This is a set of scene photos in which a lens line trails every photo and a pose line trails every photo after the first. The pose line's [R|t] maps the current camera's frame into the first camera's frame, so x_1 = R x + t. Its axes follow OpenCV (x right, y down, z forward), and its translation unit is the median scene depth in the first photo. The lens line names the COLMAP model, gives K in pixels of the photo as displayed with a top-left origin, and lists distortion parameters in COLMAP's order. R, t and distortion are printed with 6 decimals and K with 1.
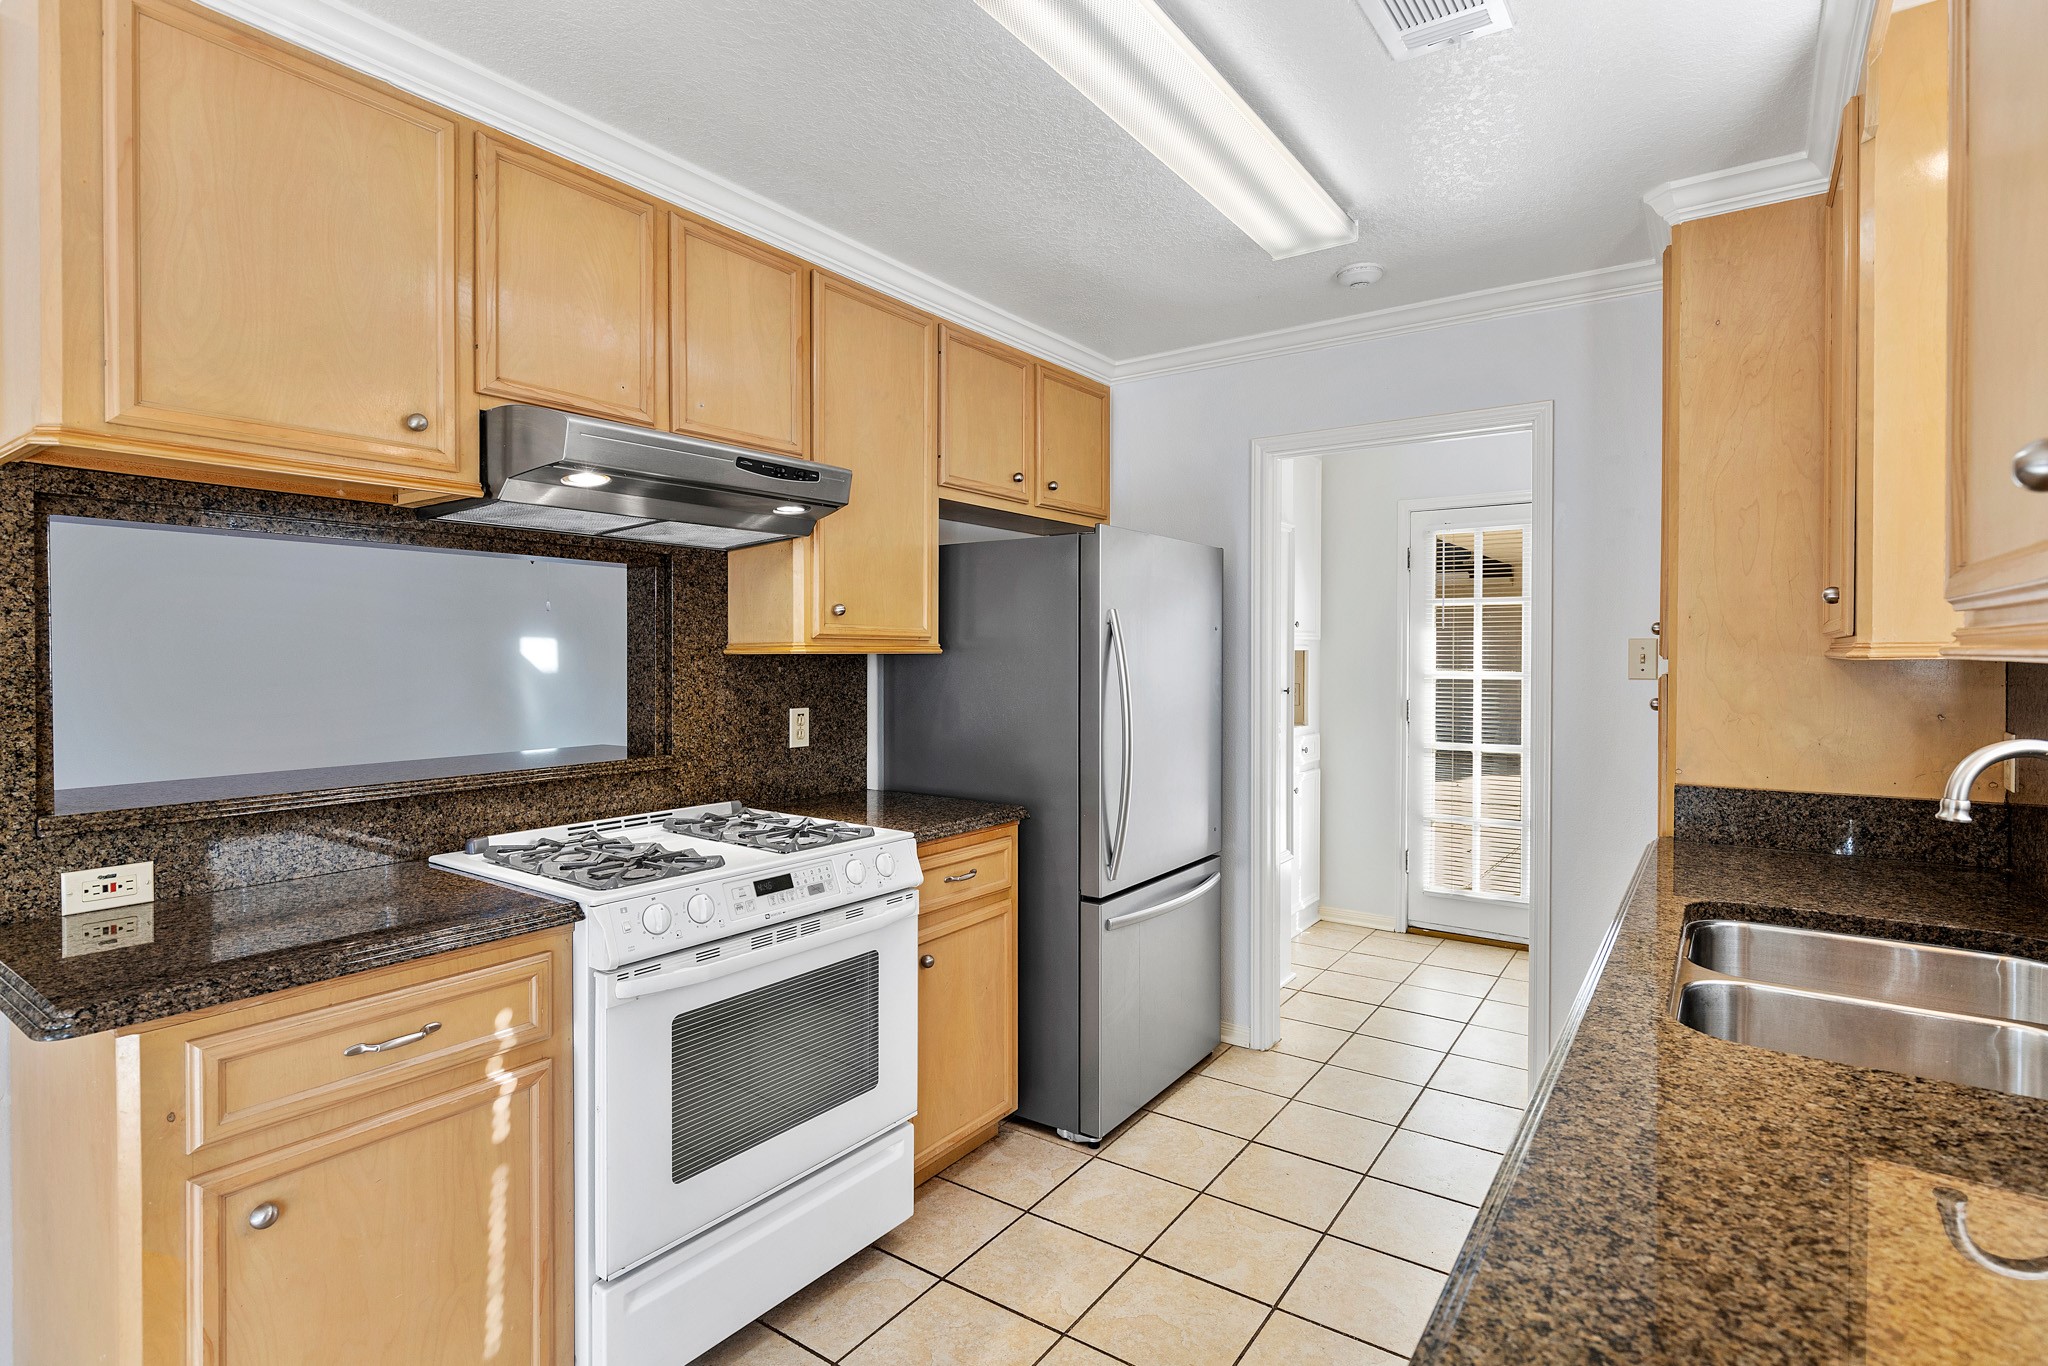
lens RADIAL K [[1081.4, 0, 980.4], [0, 1081.4, 655.5], [0, 0, 1]] dist [0.002322, 0.000426]
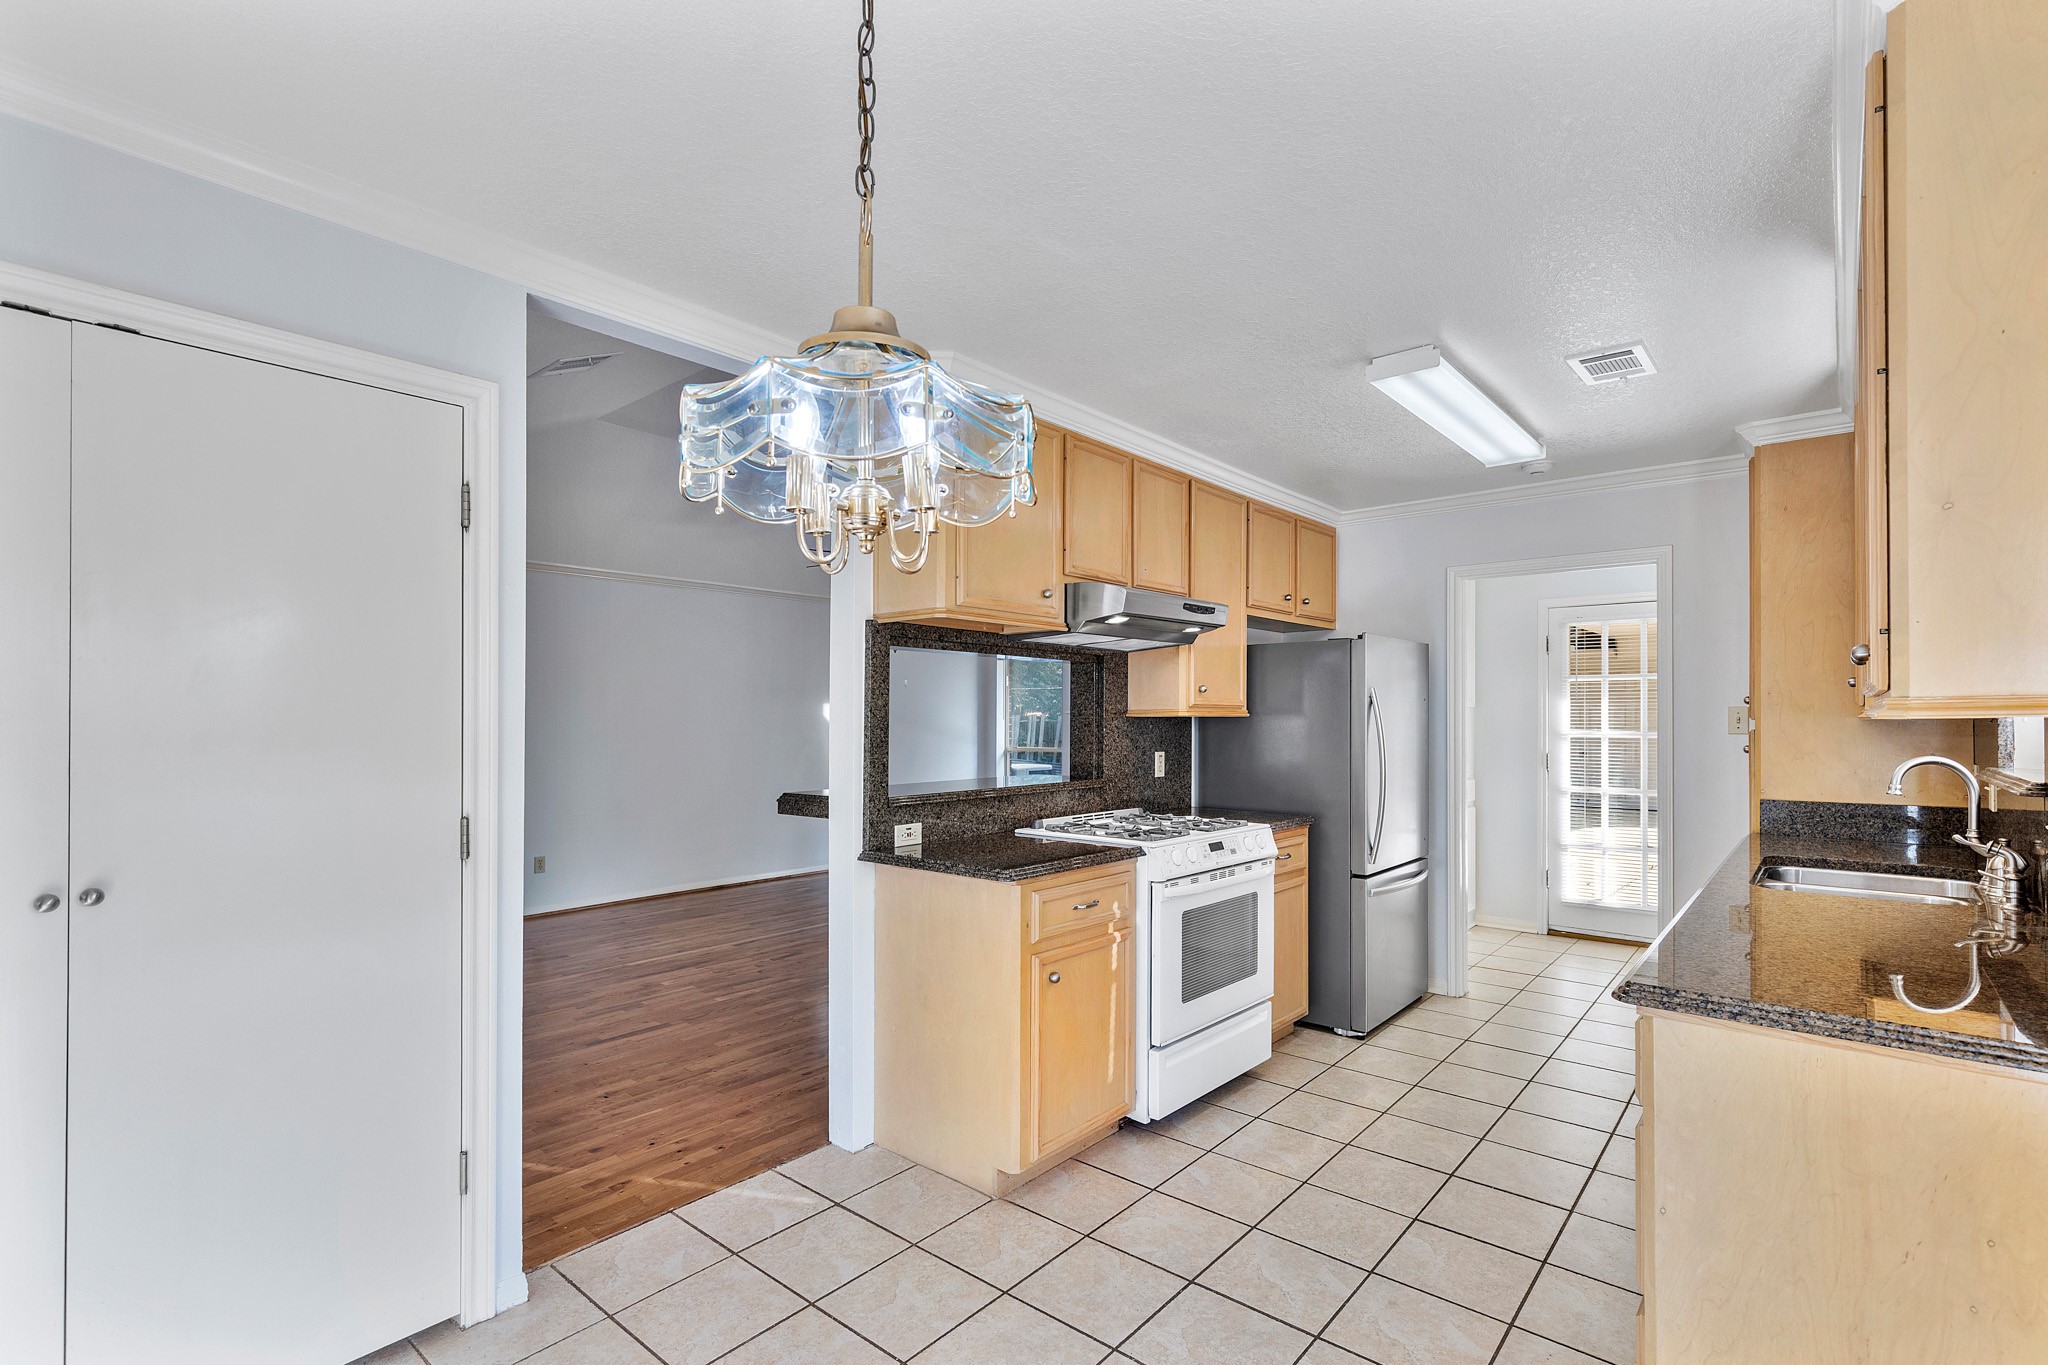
lens RADIAL K [[945.3, 0, 1043.5], [0, 945.3, 705.6], [0, 0, 1]] dist [0.004065, 0.000075]
pose [[0.996268, -0.000549, -0.086312, -0.251870], [-0.000792, 0.999880, -0.015503, 0.004449], [0.086310, 0.015514, 0.996148, -0.421272]]
